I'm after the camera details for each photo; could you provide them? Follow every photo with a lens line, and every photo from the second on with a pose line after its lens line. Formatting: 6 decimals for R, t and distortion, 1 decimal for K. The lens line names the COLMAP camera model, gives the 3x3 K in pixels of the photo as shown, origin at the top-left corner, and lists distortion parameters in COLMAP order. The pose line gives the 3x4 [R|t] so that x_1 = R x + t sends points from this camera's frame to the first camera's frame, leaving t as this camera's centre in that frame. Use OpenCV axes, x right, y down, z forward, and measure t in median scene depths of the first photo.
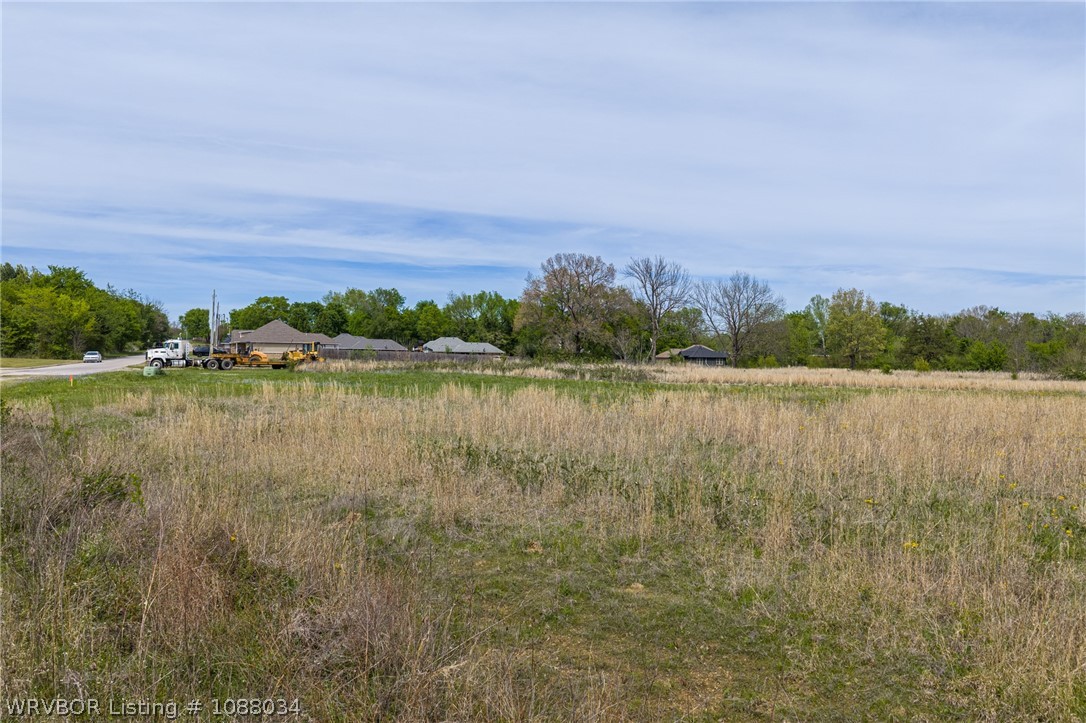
lens RADIAL K [[897.4, 0, 551.7], [0, 897.4, 357.7], [0, 0, 1]] dist [0.018552, -0.037535]
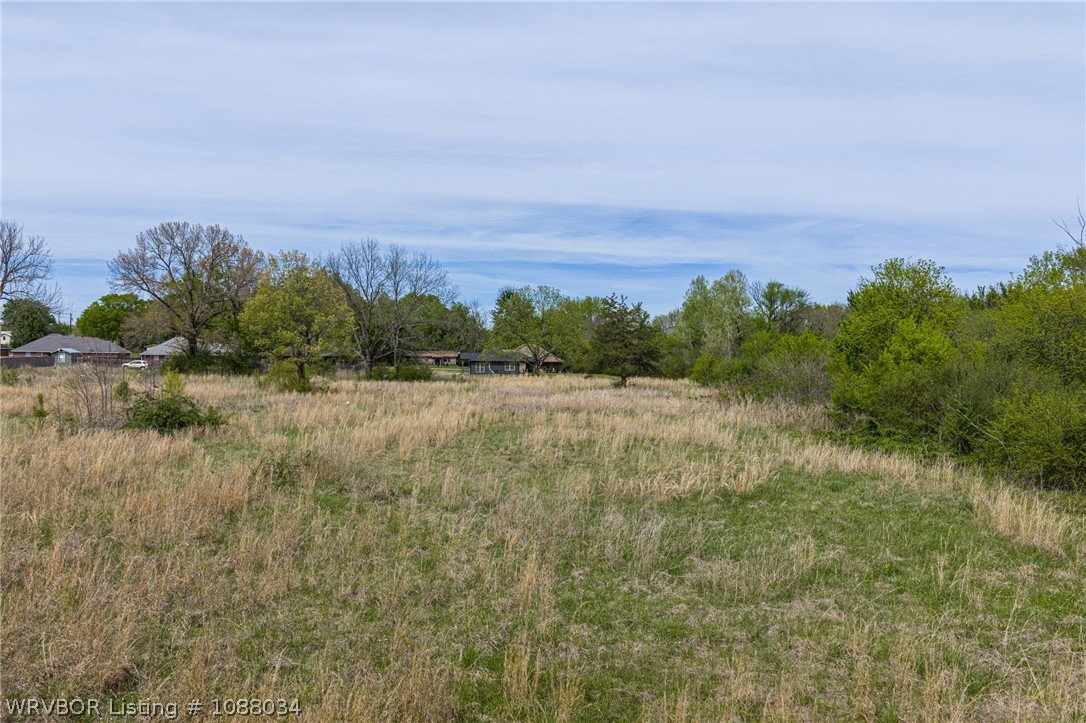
lens RADIAL K [[897.4, 0, 546.3], [0, 897.4, 359.6], [0, 0, 1]] dist [0.018552, -0.037535]
pose [[0.970060, -0.003846, -0.242834, 0.124507], [0.004562, 0.999987, 0.002384, -0.001503], [0.242821, -0.003420, 0.970065, 0.088972]]
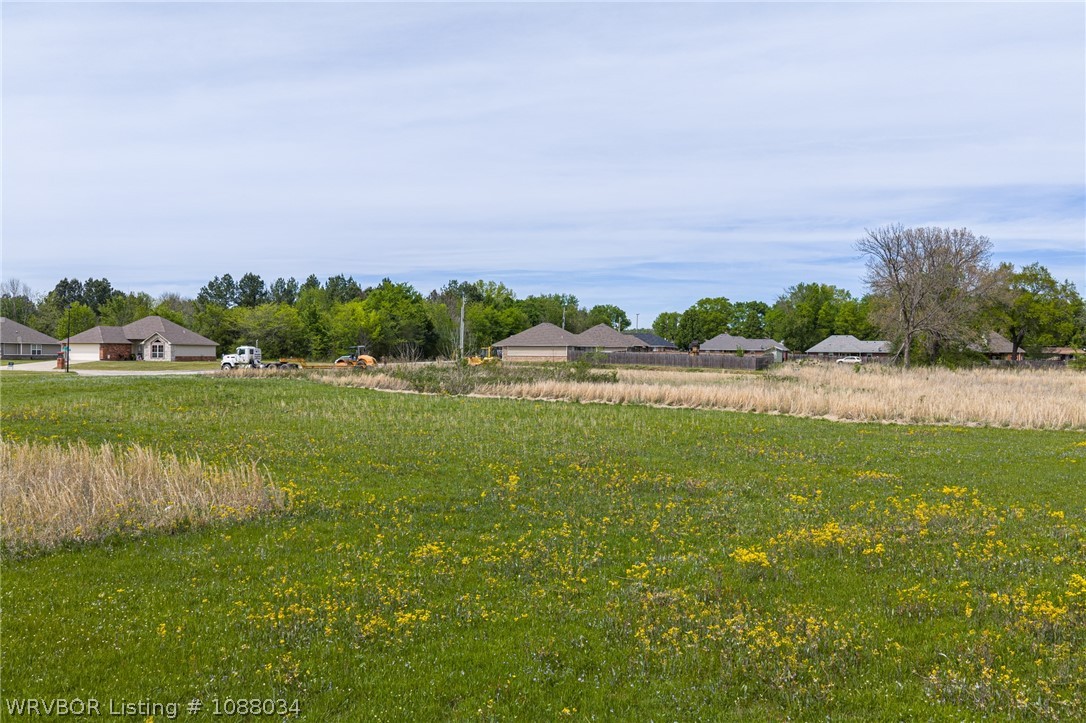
lens RADIAL K [[897.4, 0, 545.1], [0, 897.4, 364.3], [0, 0, 1]] dist [0.018552, -0.037535]
pose [[0.778027, 0.000424, -0.628230, 0.066291], [0.004304, 0.999973, 0.006005, -0.000309], [0.628216, -0.007376, 0.778004, 0.041727]]
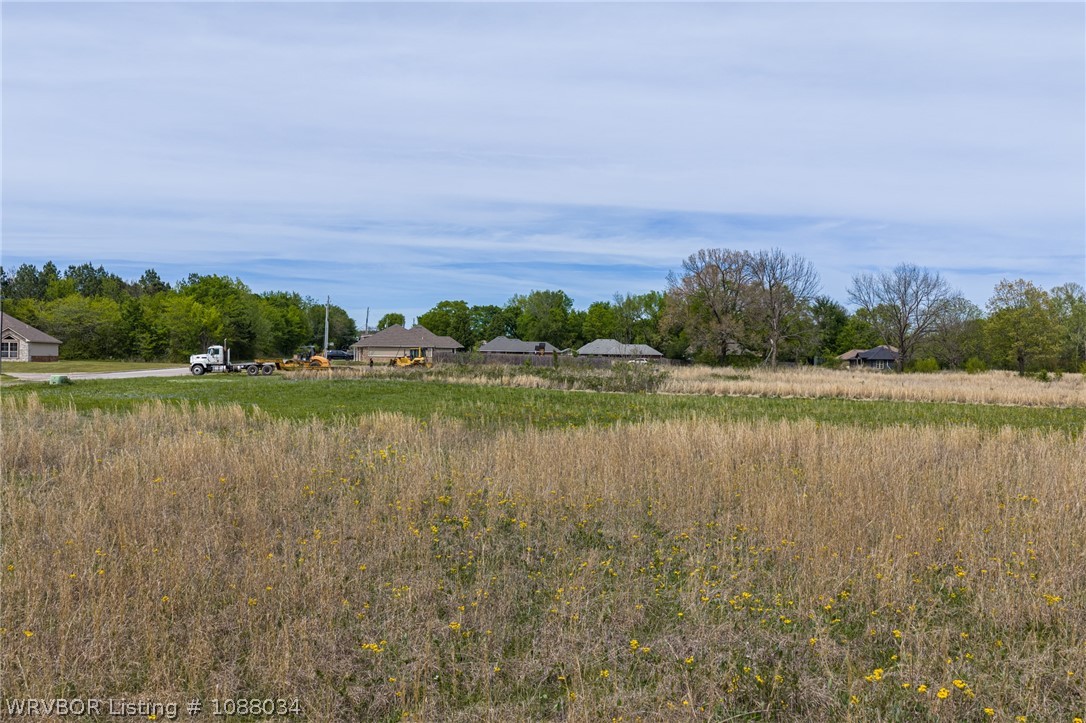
lens RADIAL K [[897.4, 0, 548.2], [0, 897.4, 363.4], [0, 0, 1]] dist [0.018552, -0.037535]
pose [[0.966081, -0.000093, -0.258238, 0.024009], [0.001542, 0.999984, 0.005408, -0.000550], [0.258233, -0.005622, 0.966066, 0.012666]]
